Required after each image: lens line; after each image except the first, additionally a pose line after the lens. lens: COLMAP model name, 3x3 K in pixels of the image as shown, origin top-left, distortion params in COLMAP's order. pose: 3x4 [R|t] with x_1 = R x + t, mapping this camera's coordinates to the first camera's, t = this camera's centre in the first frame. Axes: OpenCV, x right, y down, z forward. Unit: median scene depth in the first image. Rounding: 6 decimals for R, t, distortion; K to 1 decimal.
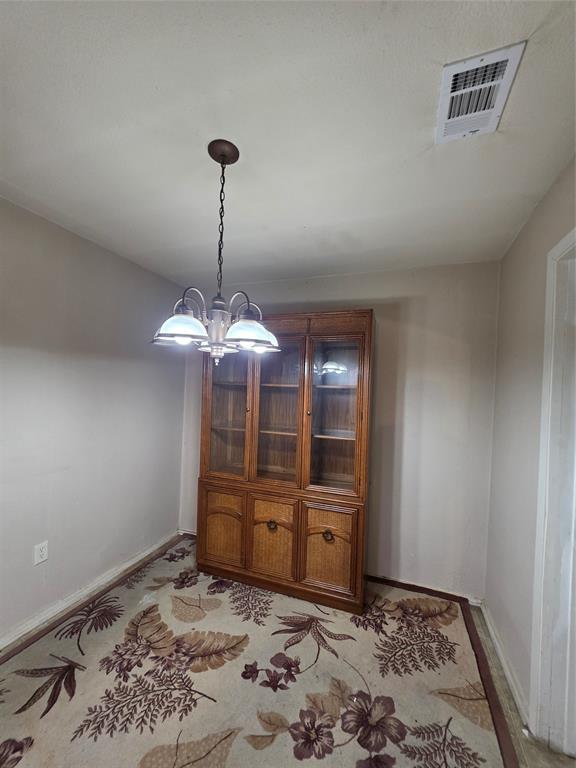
lens RADIAL K [[309.5, 0, 288.5], [0, 309.5, 382.3], [0, 0, 1]] dist [-0.001023, 0.000494]
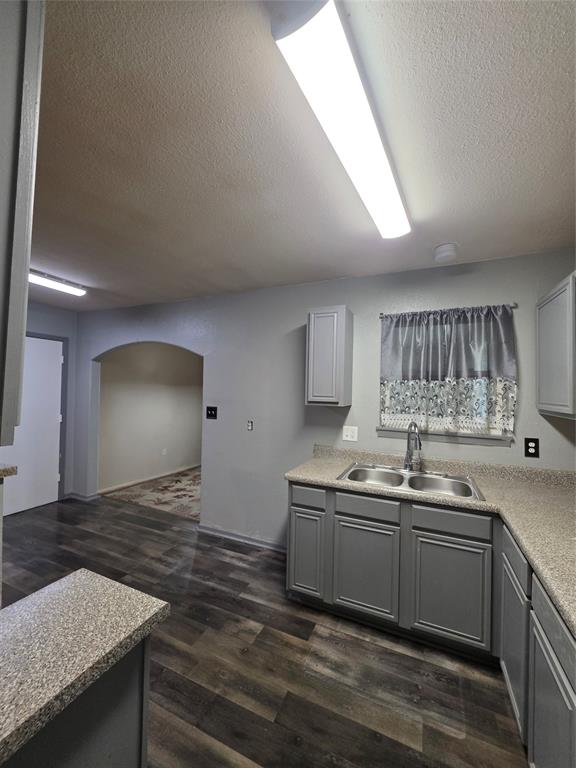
lens RADIAL K [[309.5, 0, 286.5], [0, 309.5, 387.9], [0, 0, 1]] dist [-0.001023, 0.000494]
pose [[0.997527, -0.011445, -0.069345, 0.691098], [0.010312, 0.999808, -0.016671, -0.014310], [0.069523, 0.015915, 0.997453, -2.223580]]
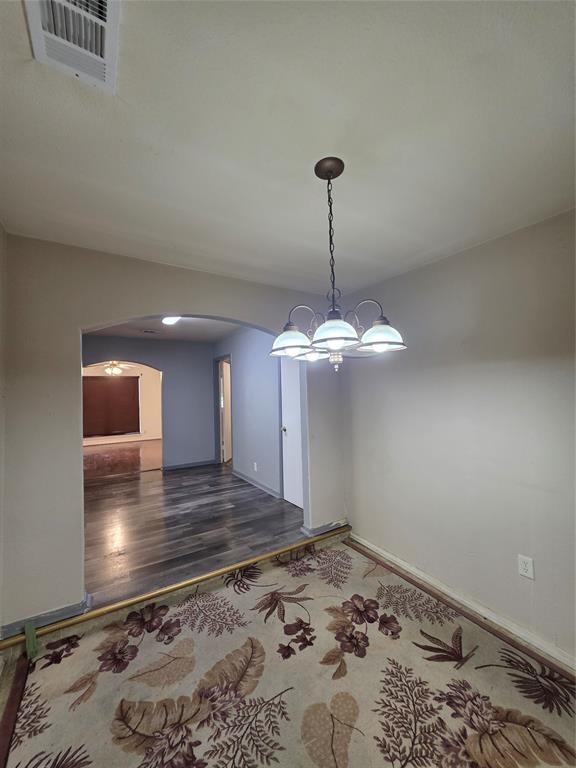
lens RADIAL K [[309.5, 0, 286.1], [0, 309.5, 385.5], [0, 0, 1]] dist [-0.001023, 0.000494]
pose [[-0.612653, -0.036030, -0.789530, 0.519491], [0.000252, 0.998951, -0.045783, 0.029392], [0.790352, -0.028248, -0.612002, 1.166765]]
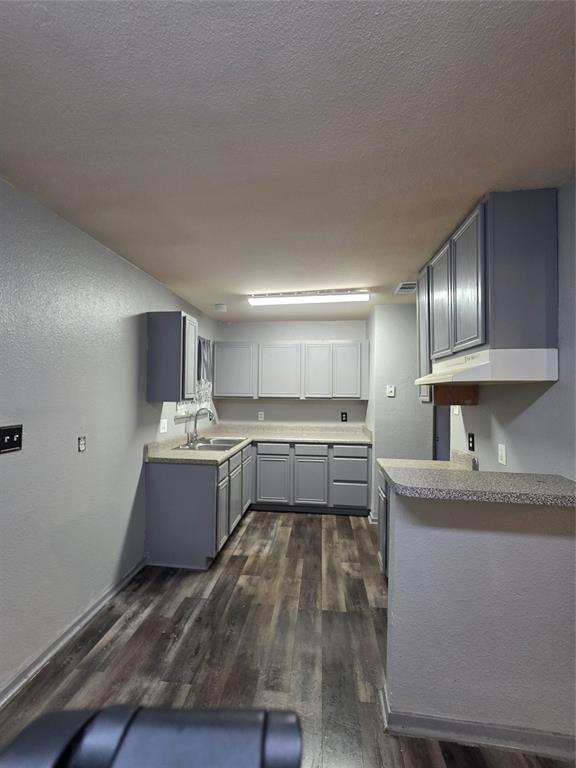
lens RADIAL K [[309.5, 0, 288.9], [0, 309.5, 386.9], [0, 0, 1]] dist [-0.001023, 0.000494]
pose [[-0.245268, -0.023467, 0.969171, -0.975713], [-0.011314, 0.999708, 0.021343, -0.075015], [-0.969389, -0.005730, -0.245462, -0.888268]]
